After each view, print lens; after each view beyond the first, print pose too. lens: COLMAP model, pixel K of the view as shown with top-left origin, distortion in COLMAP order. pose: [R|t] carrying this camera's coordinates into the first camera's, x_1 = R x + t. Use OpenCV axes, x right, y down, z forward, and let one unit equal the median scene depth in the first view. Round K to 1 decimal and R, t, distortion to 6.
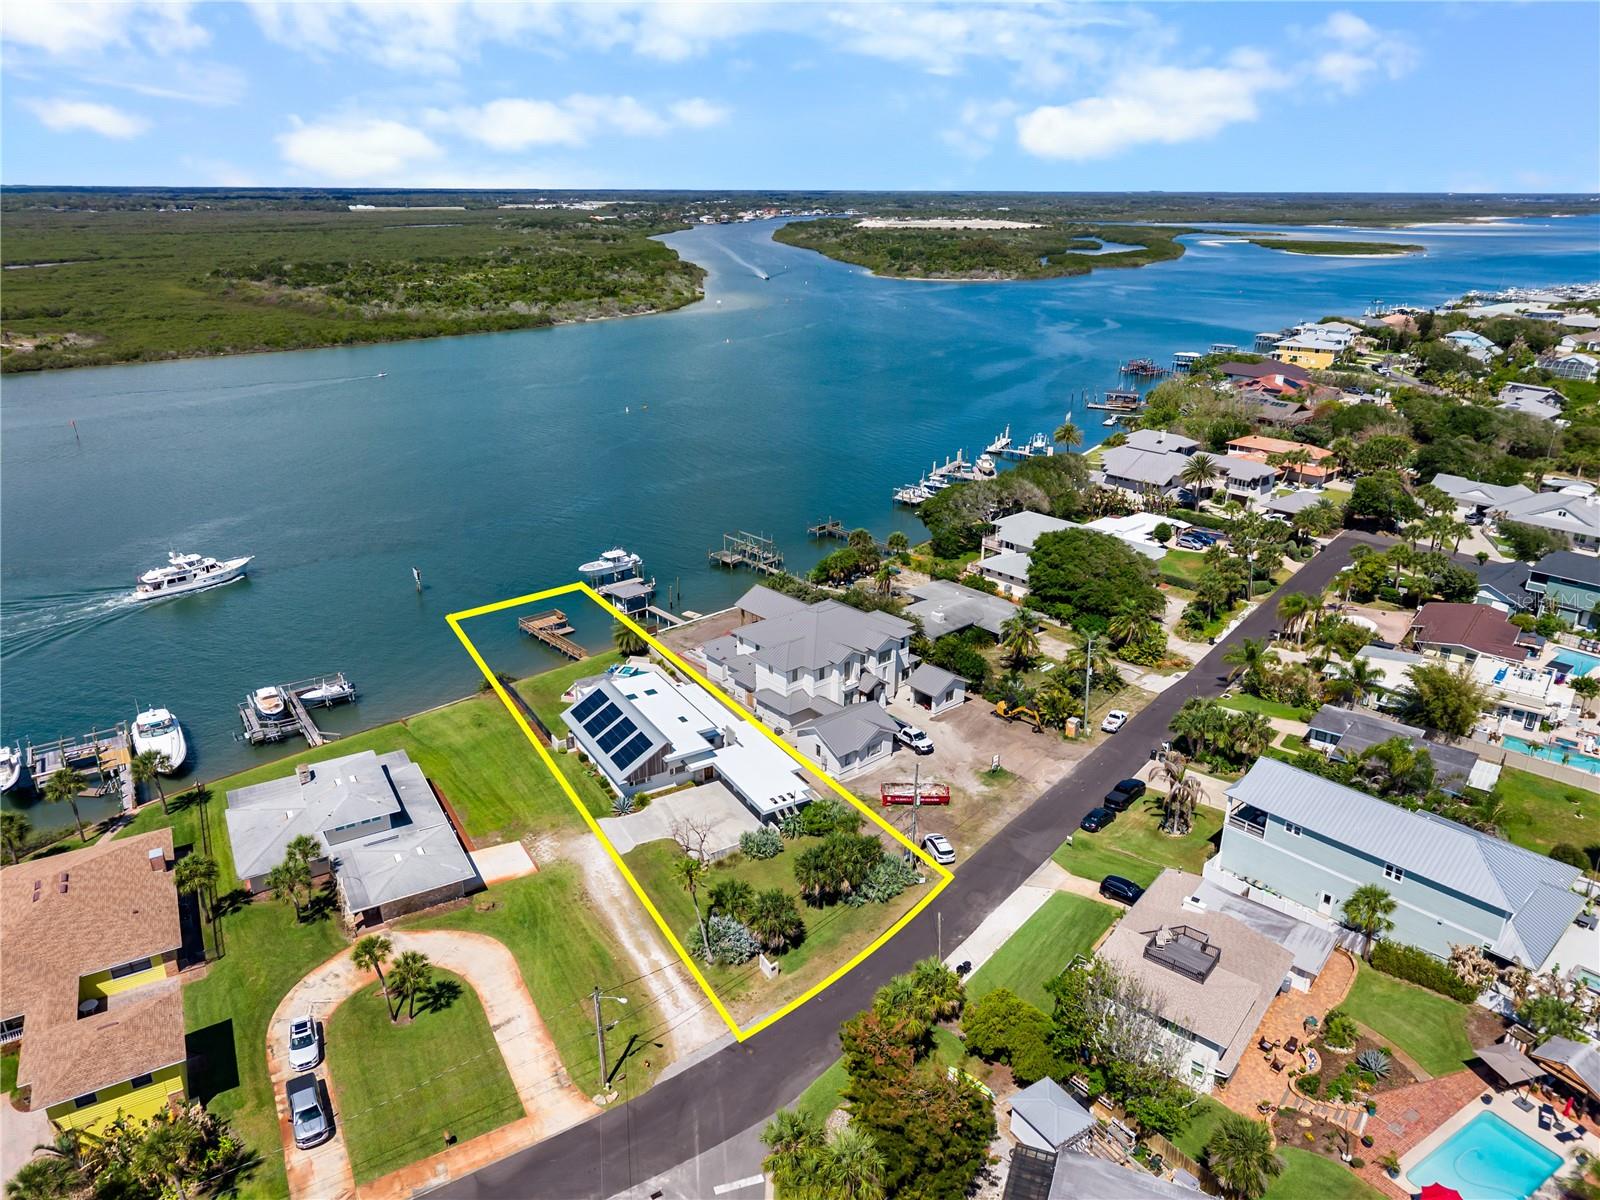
lens RADIAL K [[1060.4, 0, 800.7], [0, 1060.4, 649.1], [0, 0, 1]] dist [-0.000184, 0.000127]
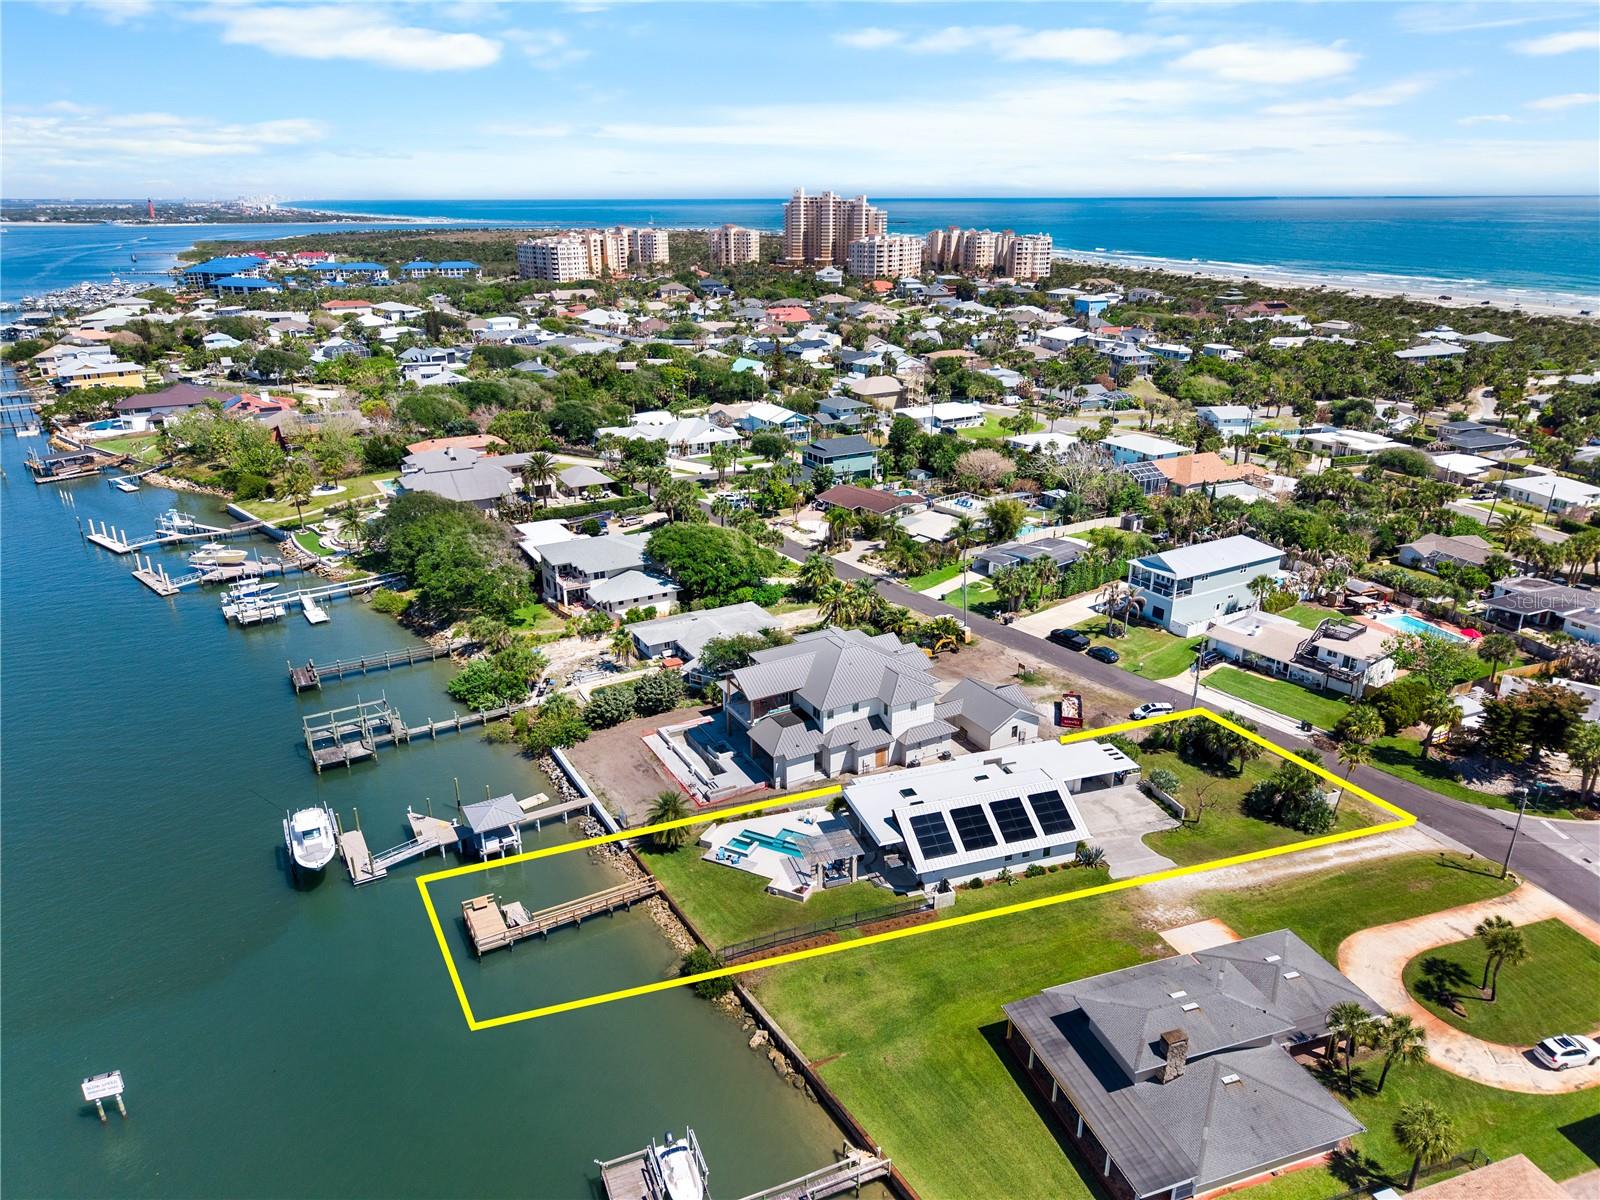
lens RADIAL K [[1070.6, 0, 800.0], [0, 1070.6, 600.0], [0, 0, 1]] dist [0.016154, -0.019205]
pose [[0.211232, -0.349673, 0.912749, -0.665629], [0.393490, 0.885228, 0.248067, -0.255028], [-0.894733, 0.306758, 0.324581, 0.569529]]
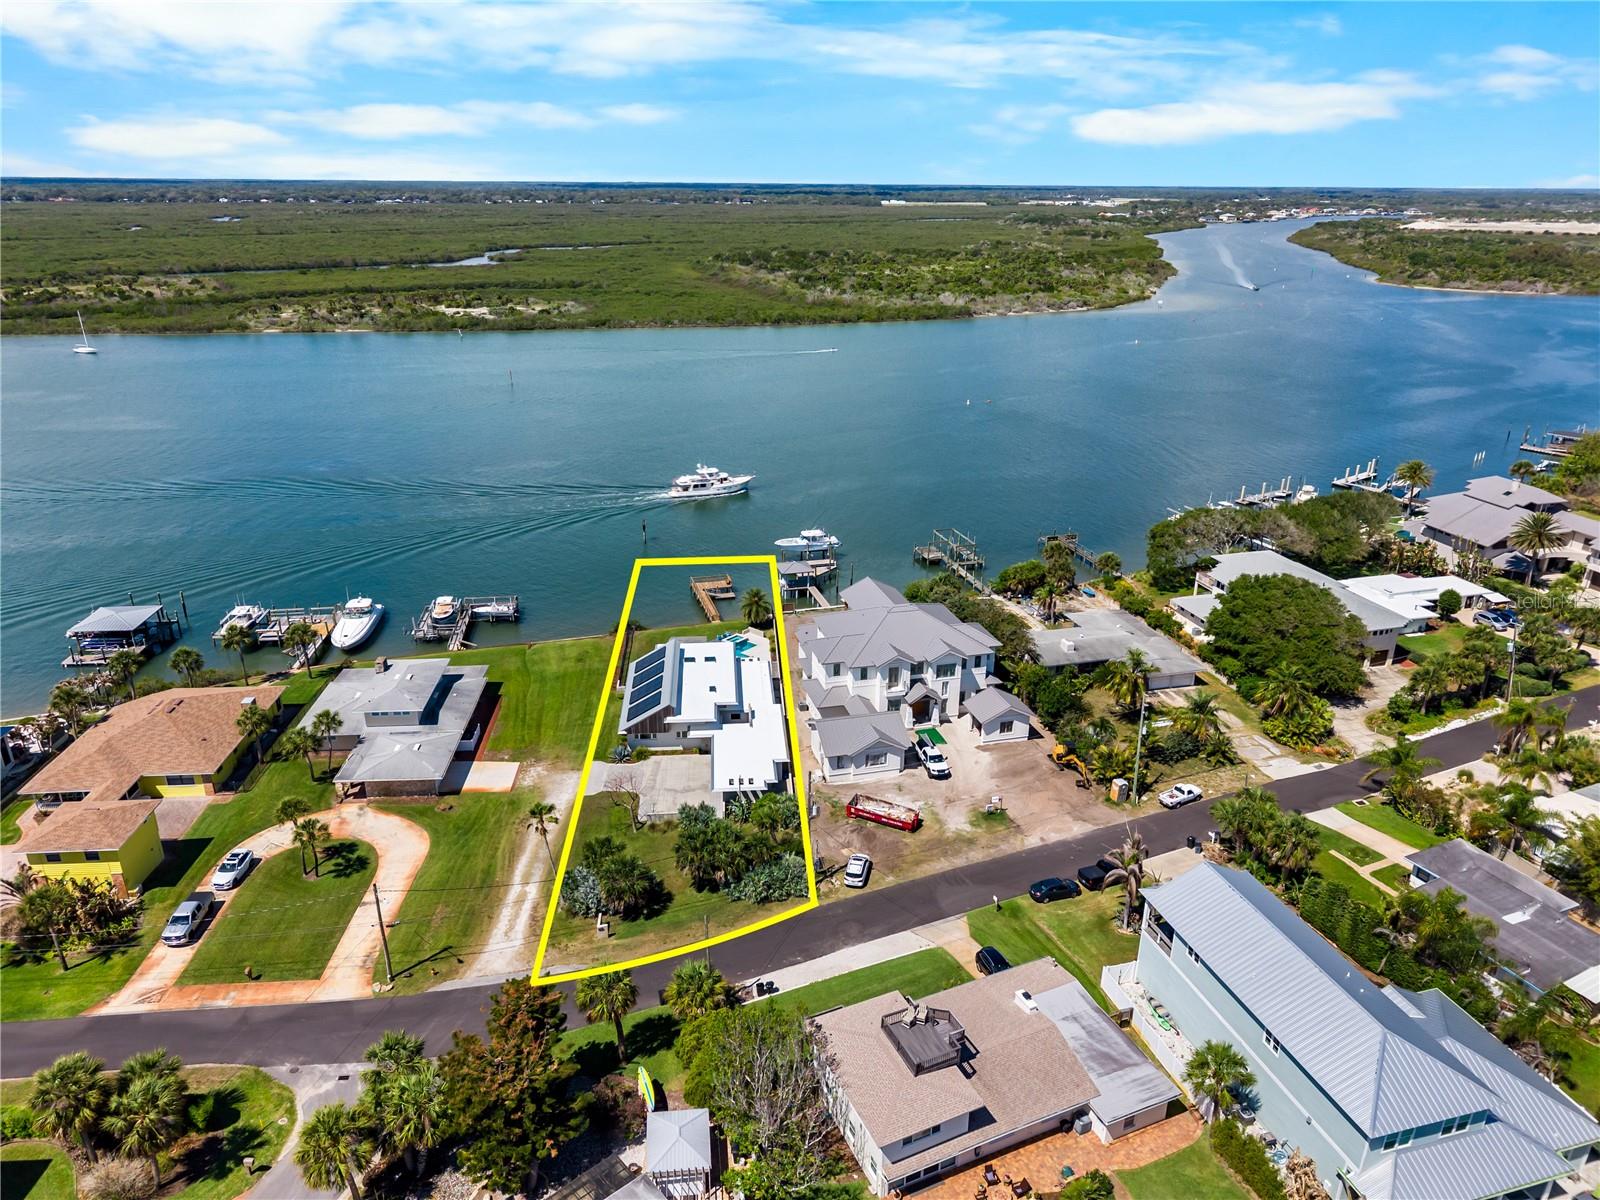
lens RADIAL K [[1070.6, 0, 800.0], [0, 1070.6, 600.0], [0, 0, 1]] dist [0.016154, -0.019205]
pose [[0.892511, 0.163927, -0.420181, 0.275758], [-0.181073, 0.983469, -0.000934, -0.023770], [0.413081, 0.076917, 0.907440, 0.059408]]
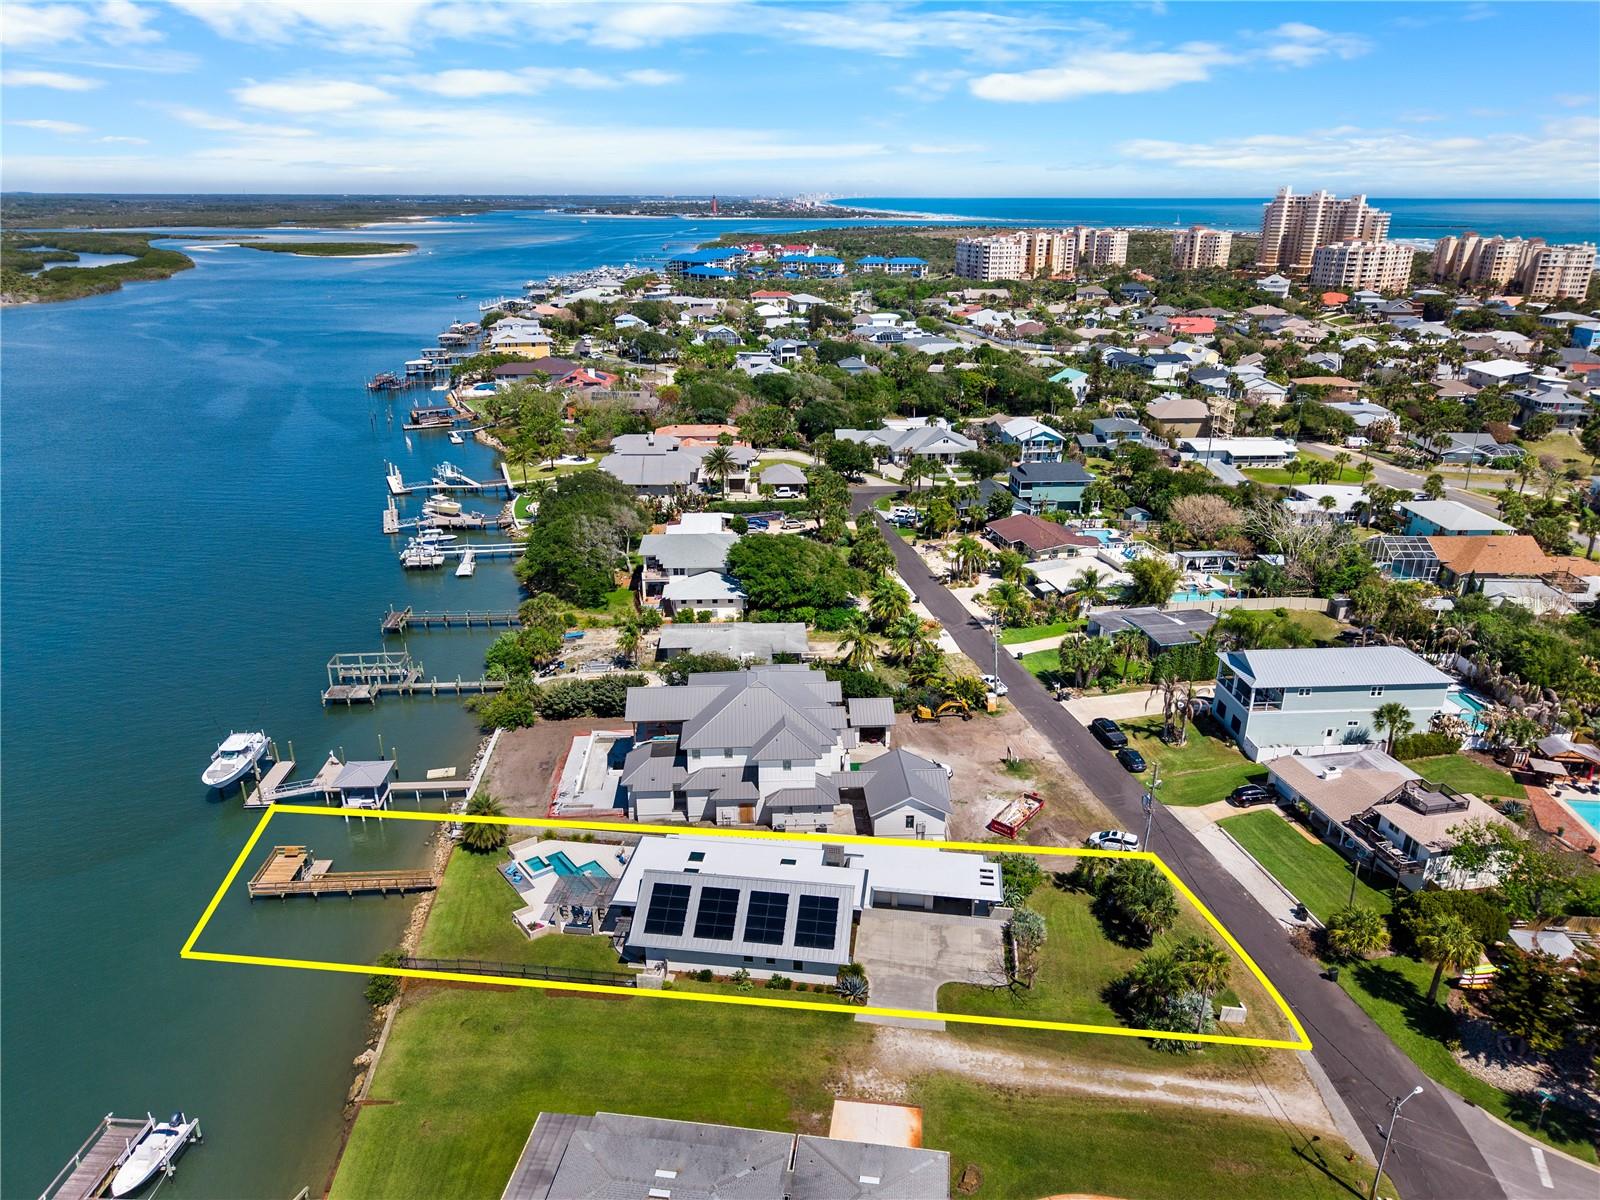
lens RADIAL K [[1070.6, 0, 800.0], [0, 1070.6, 600.0], [0, 0, 1]] dist [0.016154, -0.019205]
pose [[0.623461, -0.279596, 0.730152, -0.455528], [0.312586, 0.945126, 0.095006, -0.136422], [-0.716650, 0.169003, 0.676647, 0.299239]]
